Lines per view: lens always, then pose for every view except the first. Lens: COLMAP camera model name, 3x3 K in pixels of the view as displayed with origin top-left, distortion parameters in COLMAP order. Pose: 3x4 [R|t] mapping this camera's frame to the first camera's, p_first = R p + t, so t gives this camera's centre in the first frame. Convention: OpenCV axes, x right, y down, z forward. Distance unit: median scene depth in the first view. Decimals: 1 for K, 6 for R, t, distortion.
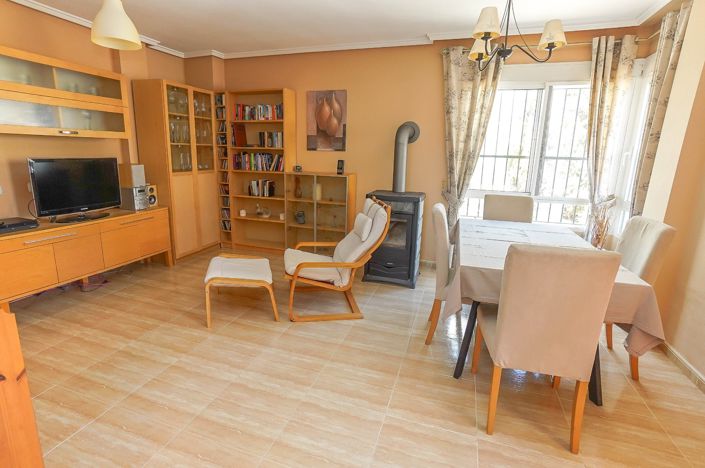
lens RADIAL K [[359.3, 0, 328.0], [0, 359.3, 232.0], [0, 0, 1]] dist [-0.017657, 0.000307]
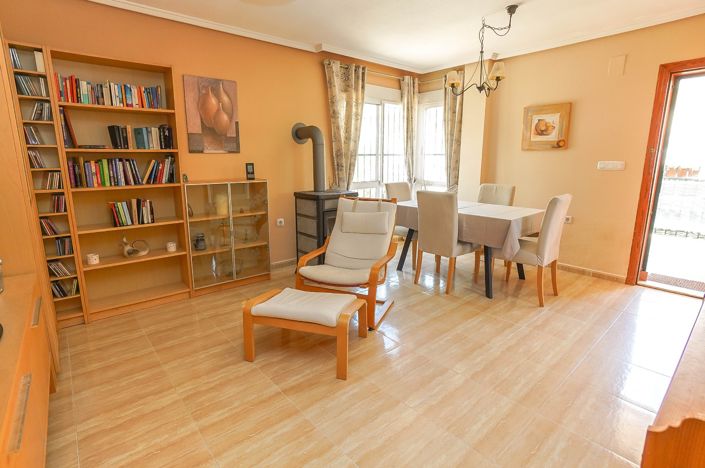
lens RADIAL K [[375.8, 0, 342.2], [0, 375.8, 233.1], [0, 0, 1]] dist [-0.001599, -0.000041]
pose [[0.461702, -0.201719, 0.863794, -0.657909], [0.204231, 0.971811, 0.117782, -0.095883], [-0.863204, 0.122033, 0.489884, 0.375590]]
